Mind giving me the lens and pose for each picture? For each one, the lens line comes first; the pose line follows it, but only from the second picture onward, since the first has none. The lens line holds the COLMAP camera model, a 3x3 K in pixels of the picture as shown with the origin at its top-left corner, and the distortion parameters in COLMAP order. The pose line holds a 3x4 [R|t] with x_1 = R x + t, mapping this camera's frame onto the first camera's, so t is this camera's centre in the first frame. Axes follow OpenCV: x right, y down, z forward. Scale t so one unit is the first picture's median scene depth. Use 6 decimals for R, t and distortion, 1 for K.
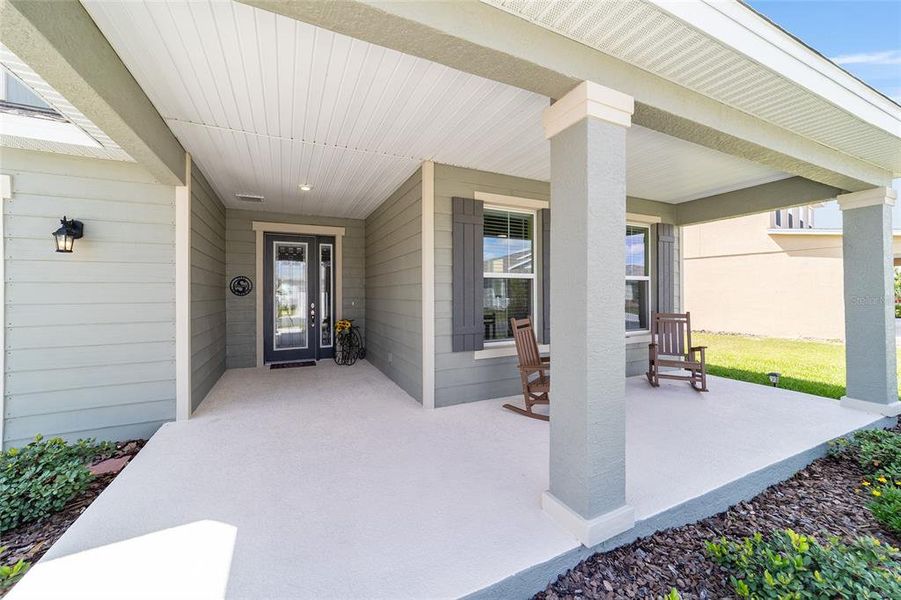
lens RADIAL K [[348.6, 0, 452.6], [0, 348.6, 291.7], [0, 0, 1]] dist [-0.012956, 0.004638]
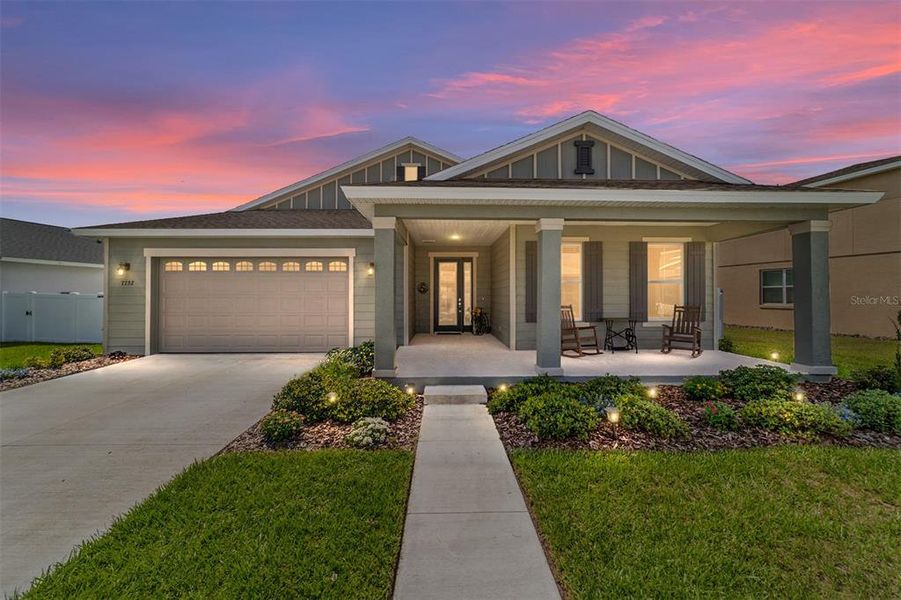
lens RADIAL K [[348.6, 0, 451.3], [0, 348.6, 291.8], [0, 0, 1]] dist [-0.012956, 0.004638]
pose [[0.913308, 0.002041, -0.407263, 0.273596], [-0.003518, 0.999990, -0.002876, 0.007960], [0.407253, 0.004059, 0.913306, -0.615791]]
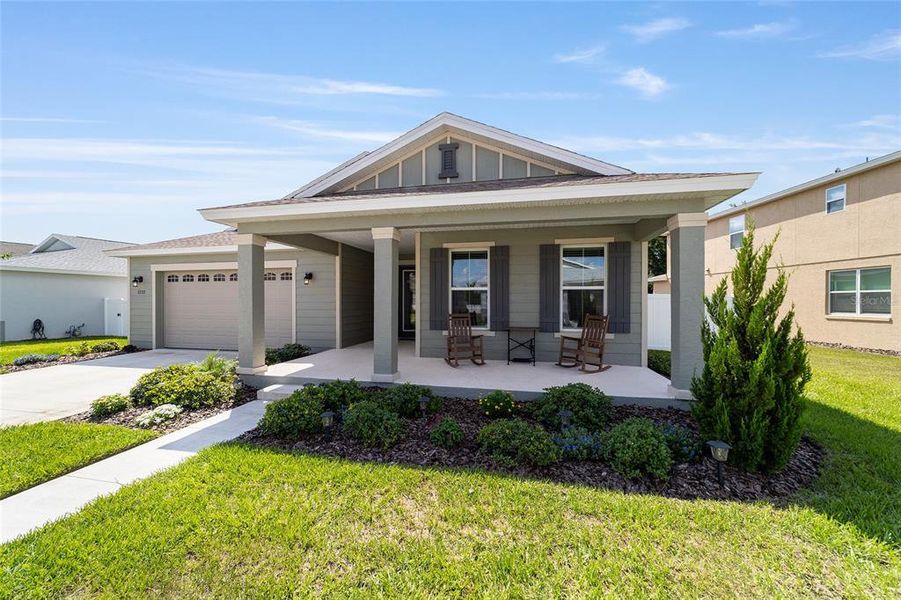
lens RADIAL K [[348.6, 0, 448.1], [0, 348.6, 302.8], [0, 0, 1]] dist [-0.012956, 0.004638]
pose [[0.781626, 0.010526, -0.623658, 0.858716], [-0.003296, 0.999913, 0.012746, 0.000217], [0.623738, -0.007907, 0.781593, -0.293272]]
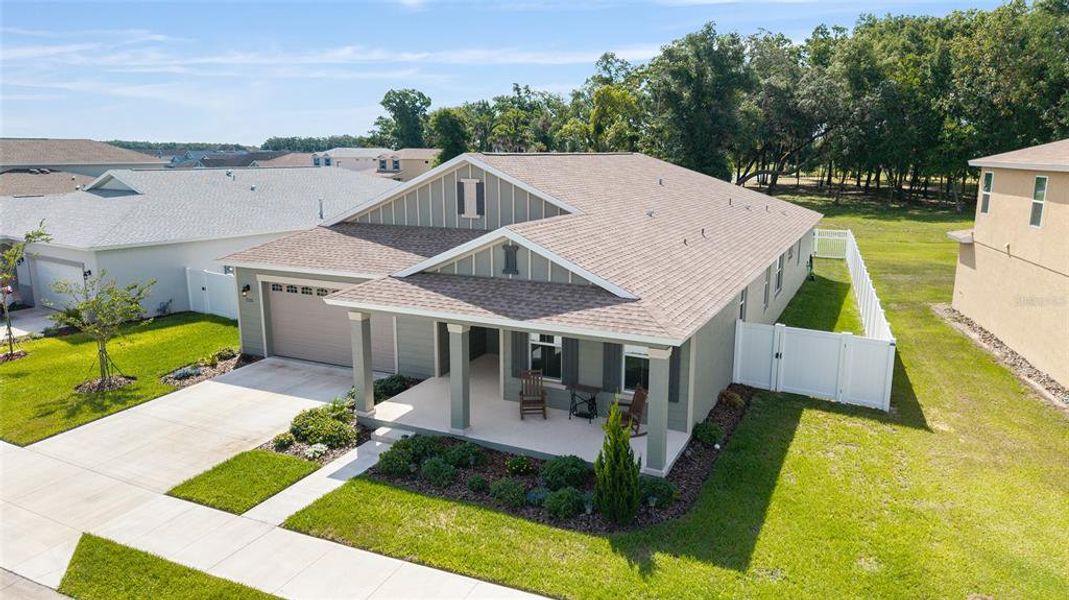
lens RADIAL K [[726.0, 0, 537.5], [0, 726.0, 296.8], [0, 0, 1]] dist [0.035064, -0.037853]
pose [[0.617623, 0.164197, -0.769143, 2.260501], [0.000378, 0.977901, 0.209066, -0.812856], [0.786475, -0.129415, 0.603912, -0.967813]]
